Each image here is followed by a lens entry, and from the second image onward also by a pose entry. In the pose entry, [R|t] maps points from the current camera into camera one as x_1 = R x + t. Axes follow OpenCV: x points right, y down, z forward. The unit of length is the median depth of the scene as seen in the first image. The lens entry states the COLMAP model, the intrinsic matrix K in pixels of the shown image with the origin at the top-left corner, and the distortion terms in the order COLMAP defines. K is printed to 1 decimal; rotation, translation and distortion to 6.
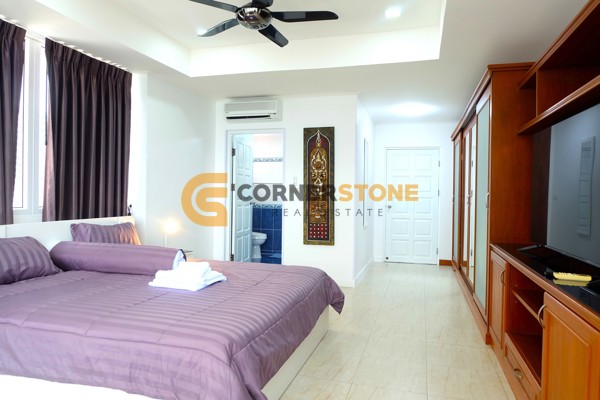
lens RADIAL K [[408.0, 0, 300.6], [0, 408.0, 196.4], [0, 0, 1]] dist [-0.079440, 0.078851]
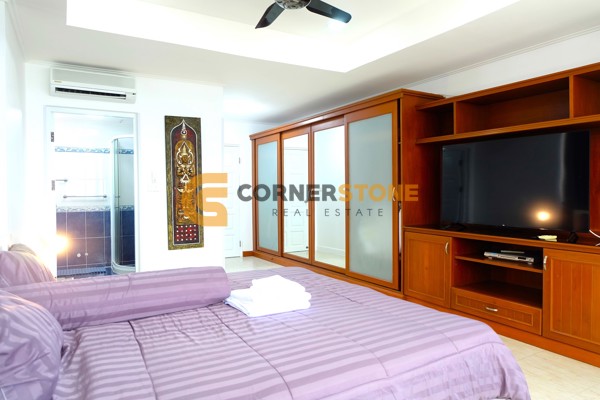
lens RADIAL K [[408.0, 0, 300.6], [0, 408.0, 196.4], [0, 0, 1]] dist [-0.079440, 0.078851]
pose [[0.685555, -0.027569, 0.727499, -0.432161], [0.019845, 0.999619, 0.019179, -0.007777], [-0.727751, 0.001289, 0.685841, 0.209876]]
